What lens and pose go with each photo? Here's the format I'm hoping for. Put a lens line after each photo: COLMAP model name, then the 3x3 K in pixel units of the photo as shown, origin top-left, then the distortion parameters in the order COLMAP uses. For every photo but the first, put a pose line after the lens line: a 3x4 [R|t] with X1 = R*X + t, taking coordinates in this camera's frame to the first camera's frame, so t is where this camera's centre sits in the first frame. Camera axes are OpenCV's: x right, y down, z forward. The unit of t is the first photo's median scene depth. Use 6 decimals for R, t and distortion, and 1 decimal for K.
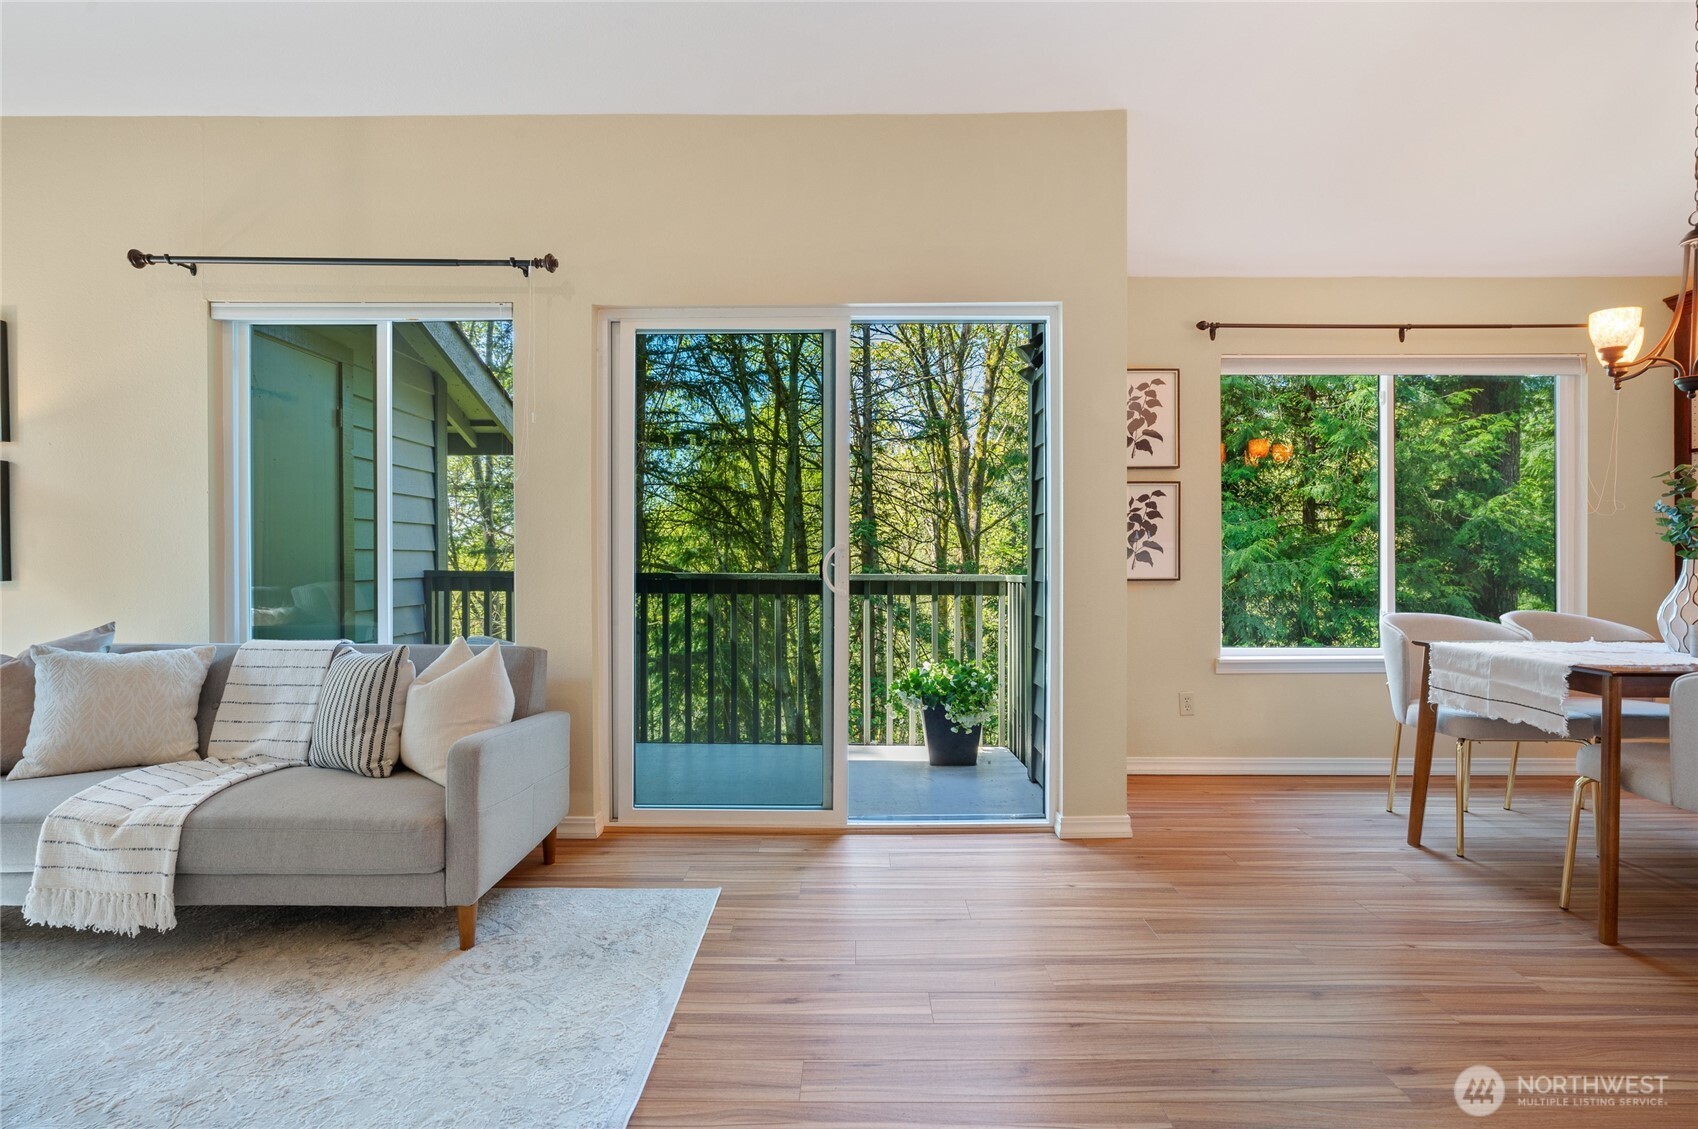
lens RADIAL K [[757.1, 0, 851.7], [0, 757.1, 564.5], [0, 0, 1]] dist [-0.000449, -0.000134]
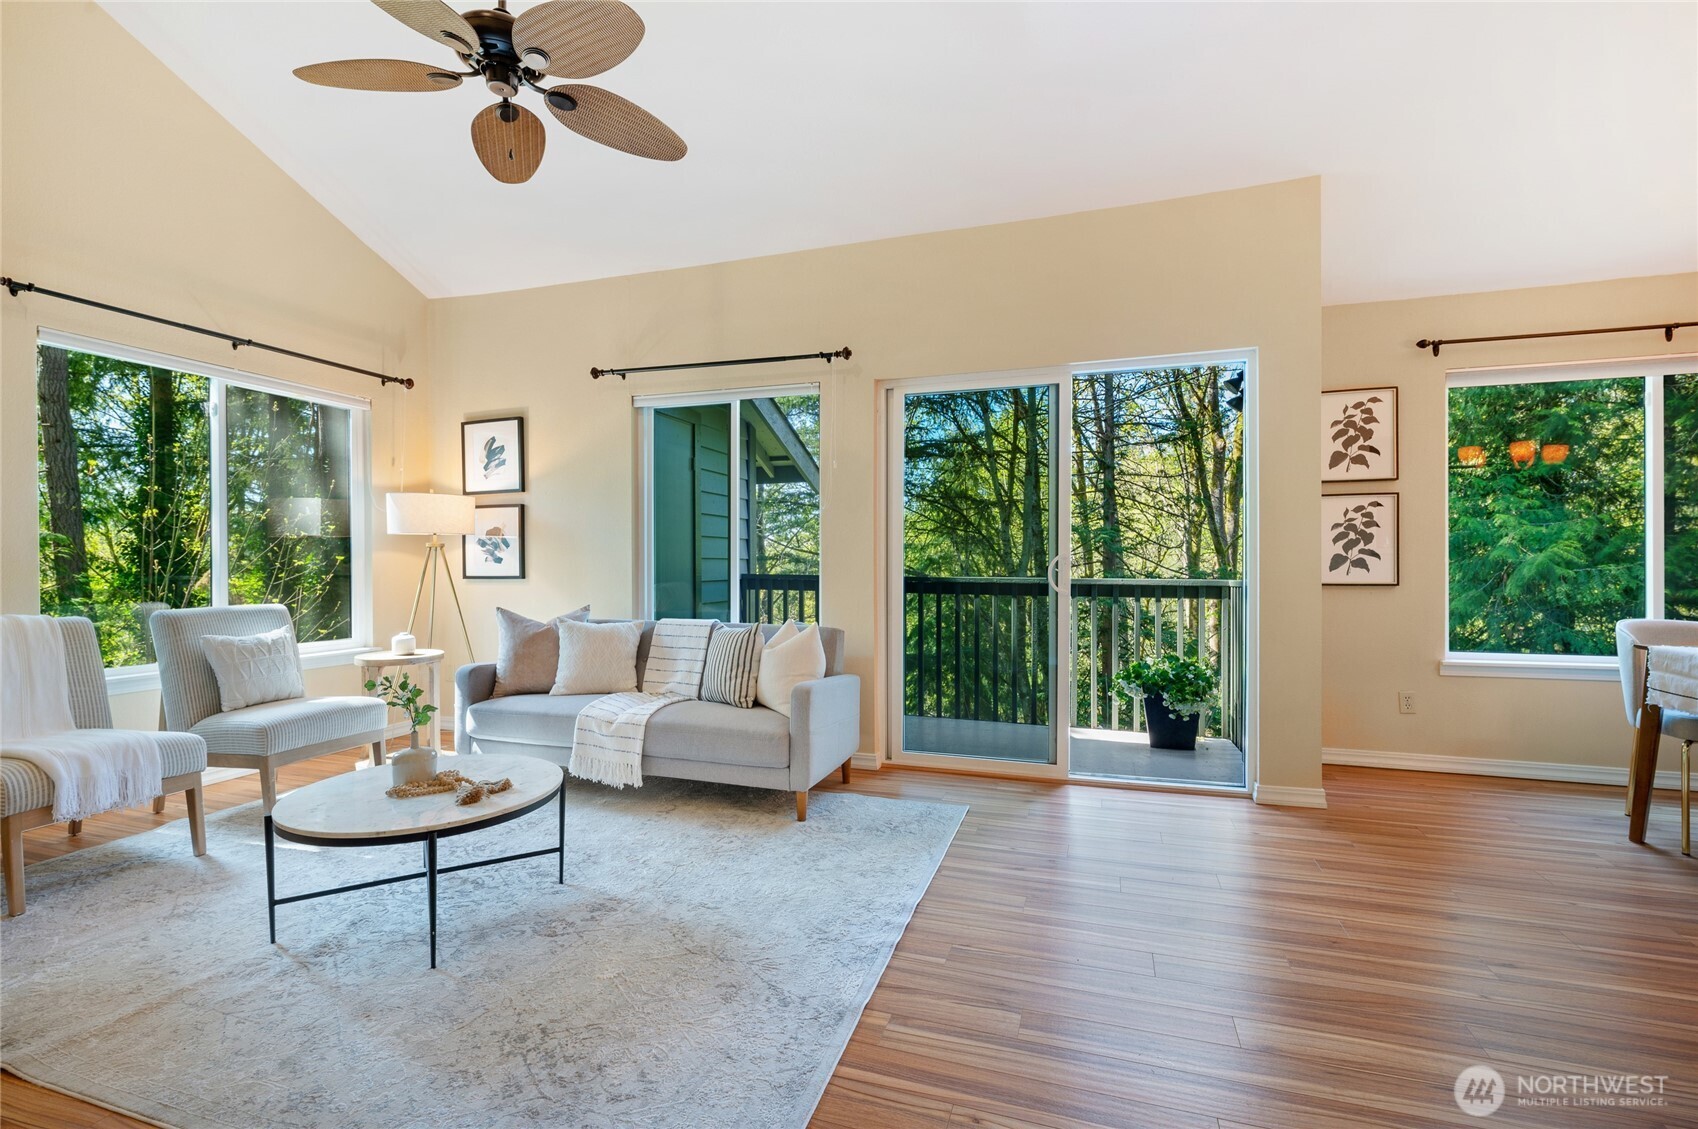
lens RADIAL K [[757.1, 0, 851.7], [0, 757.1, 564.5], [0, 0, 1]] dist [-0.000449, -0.000134]
pose [[0.951355, 0.000005, -0.308098, 0.037454], [-0.002542, 0.999966, -0.007835, 0.002092], [0.308087, 0.008237, 0.951322, -0.294587]]
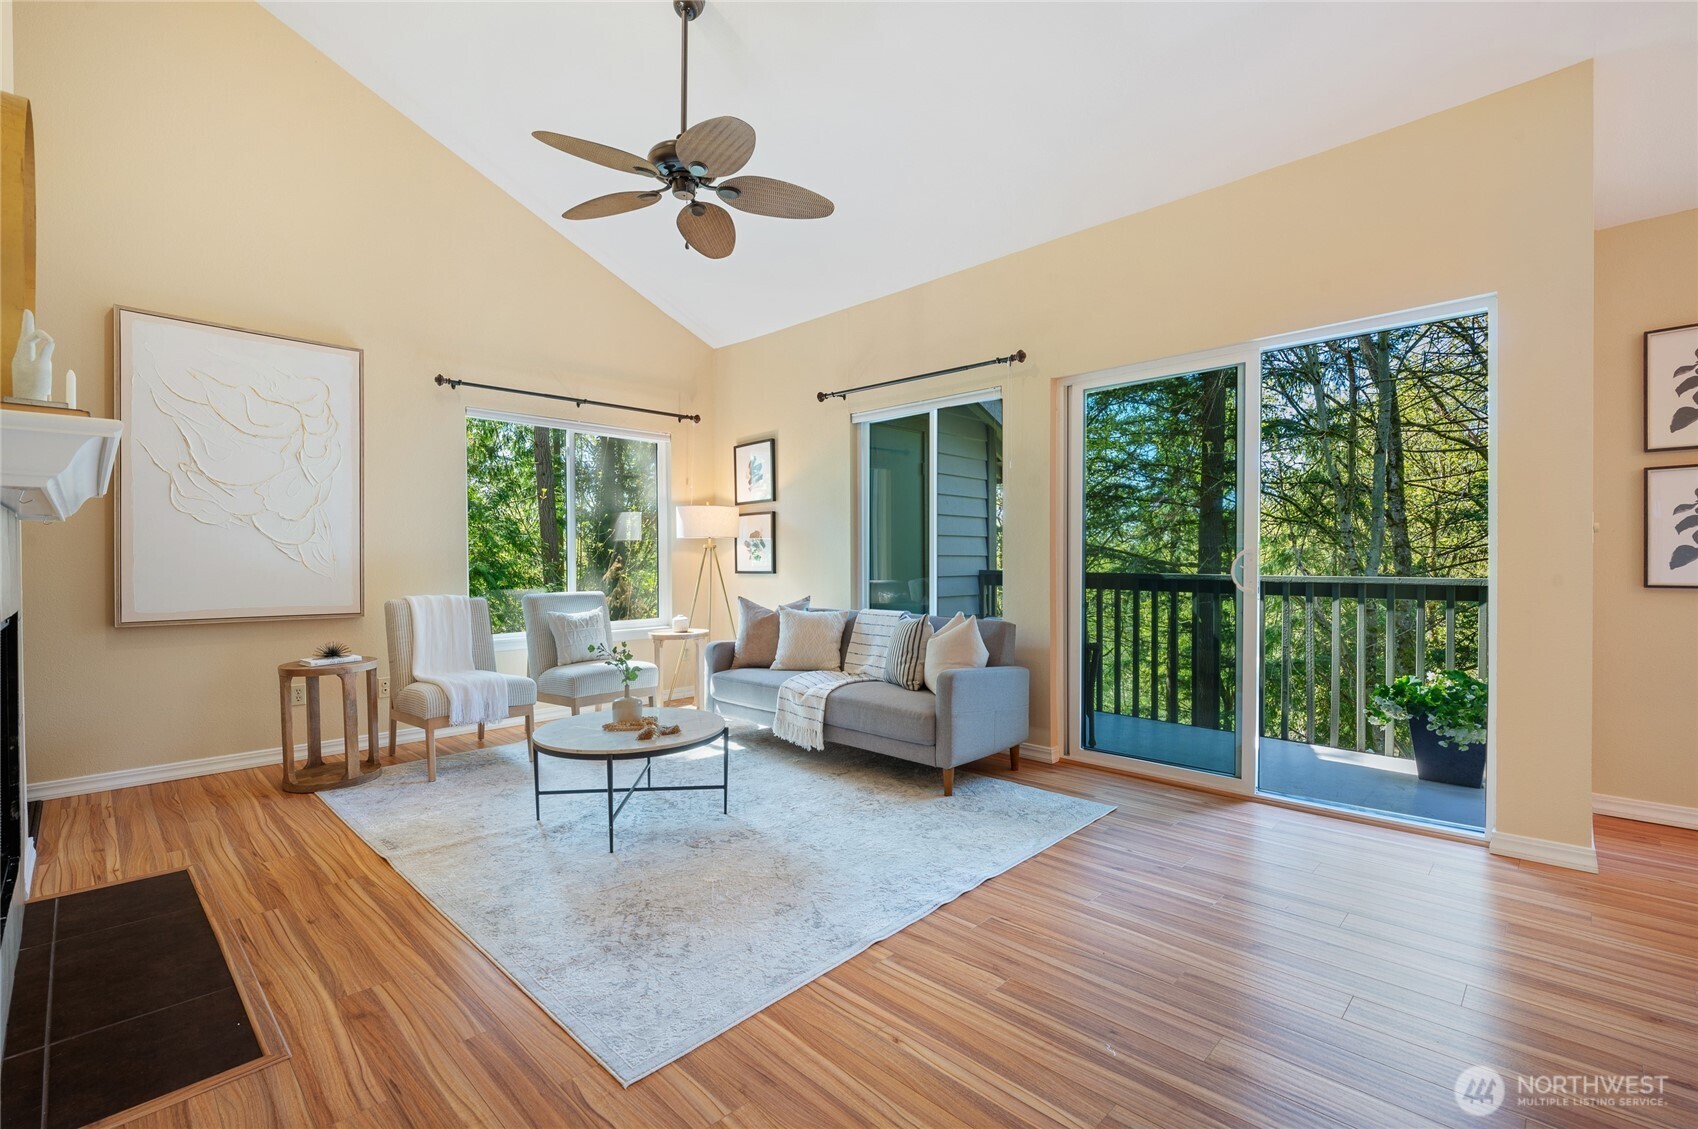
lens RADIAL K [[751.5, 0, 848.4], [0, 751.5, 566.0], [0, 0, 1]] dist [-0.001440, -0.000056]
pose [[0.720590, 0.002957, -0.693355, 0.326581], [-0.002992, 0.999995, 0.001155, -0.000103], [0.693355, 0.001242, 0.720595, -0.234187]]
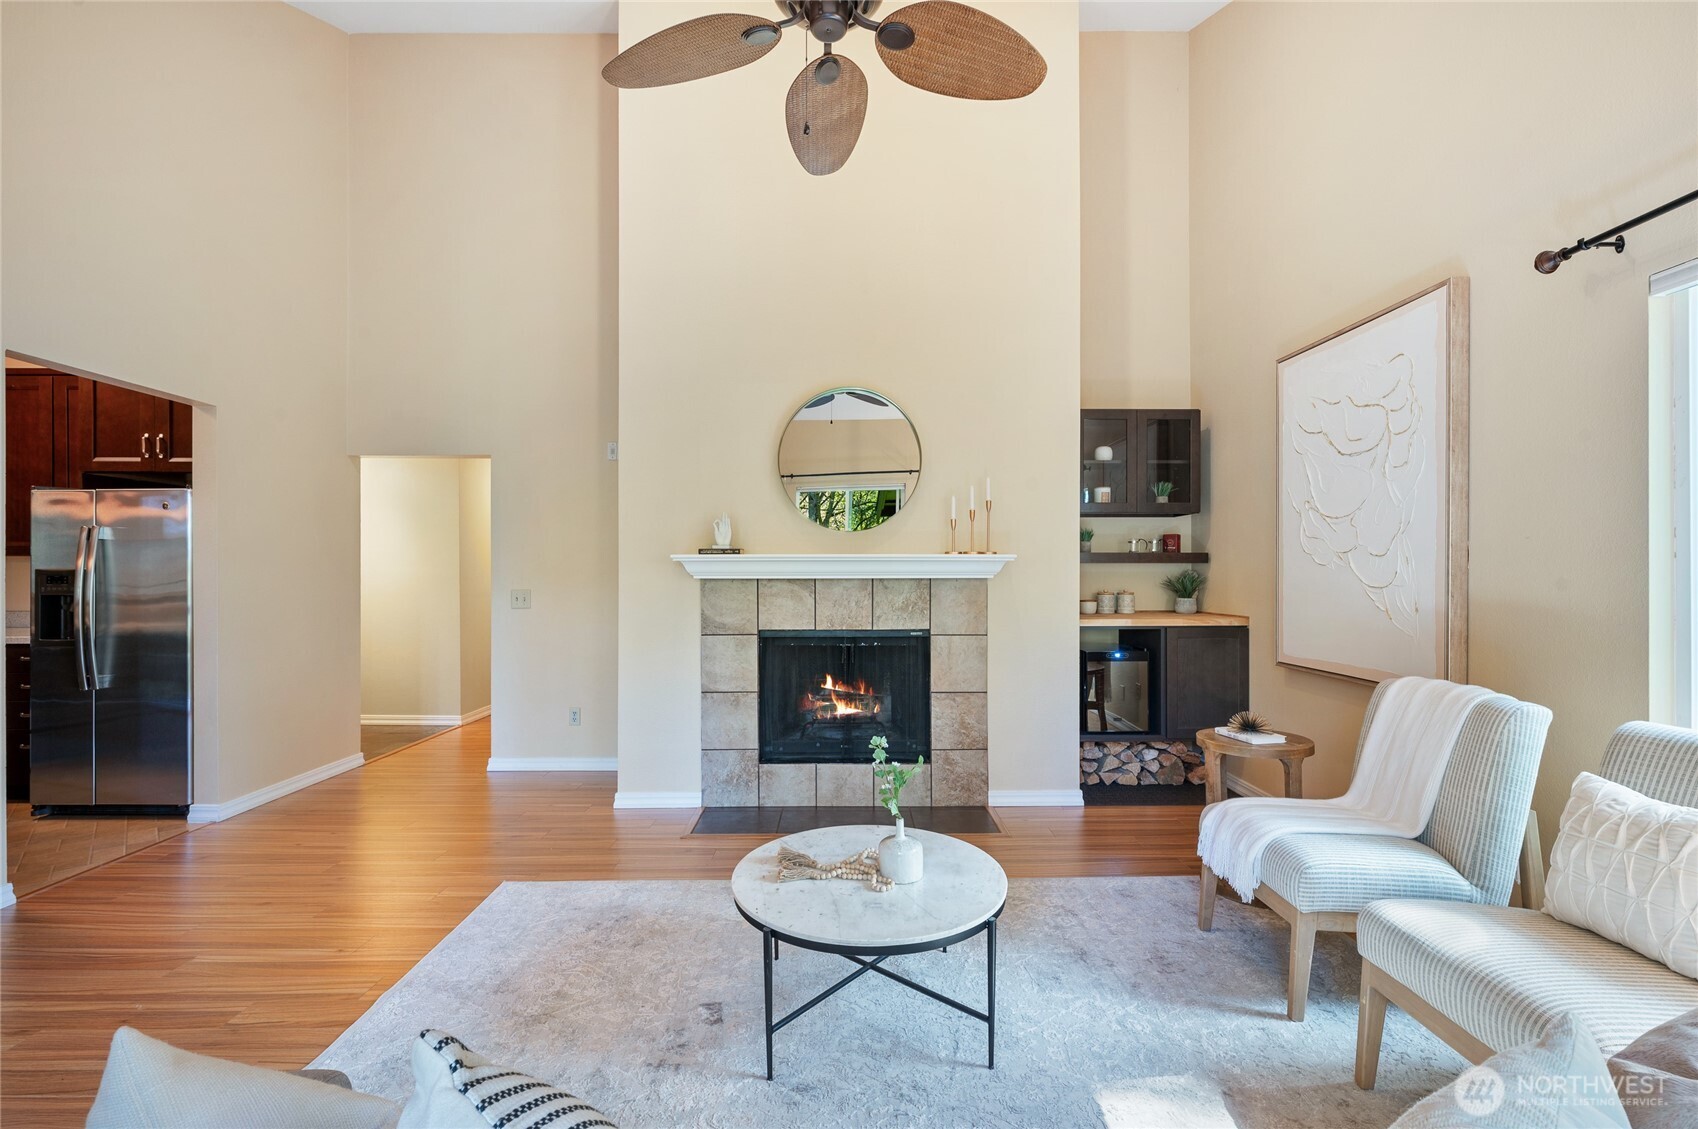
lens RADIAL K [[707.9, 0, 843.8], [0, 707.9, 572.1], [0, 0, 1]] dist [-0.000260, 0.000183]
pose [[-0.999983, 0.002573, -0.005263, -0.583440], [0.002535, 0.999970, 0.007298, -0.062846], [0.005281, 0.007285, -0.999960, 0.970222]]
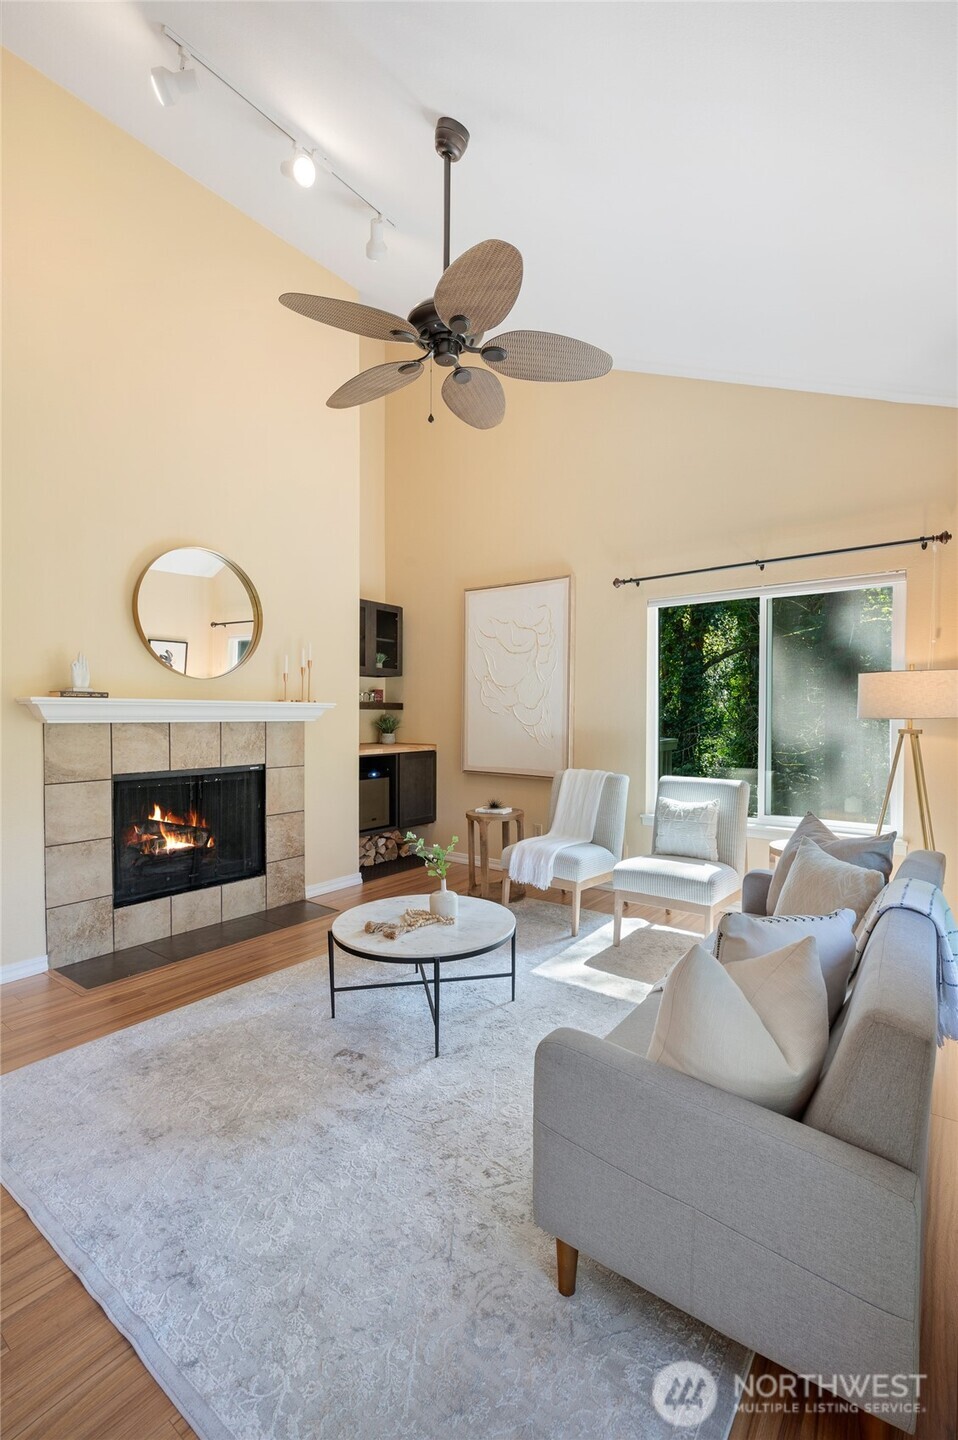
lens RADIAL K [[637.3, 0, 483.8], [0, 637.3, 722.3], [0, 0, 1]] dist [-0.001440, -0.000056]
pose [[-0.601717, 0.009708, -0.798650, 0.051415], [-0.010569, 0.999742, 0.020114, -0.072428], [0.798639, 0.020544, -0.601459, 0.905306]]
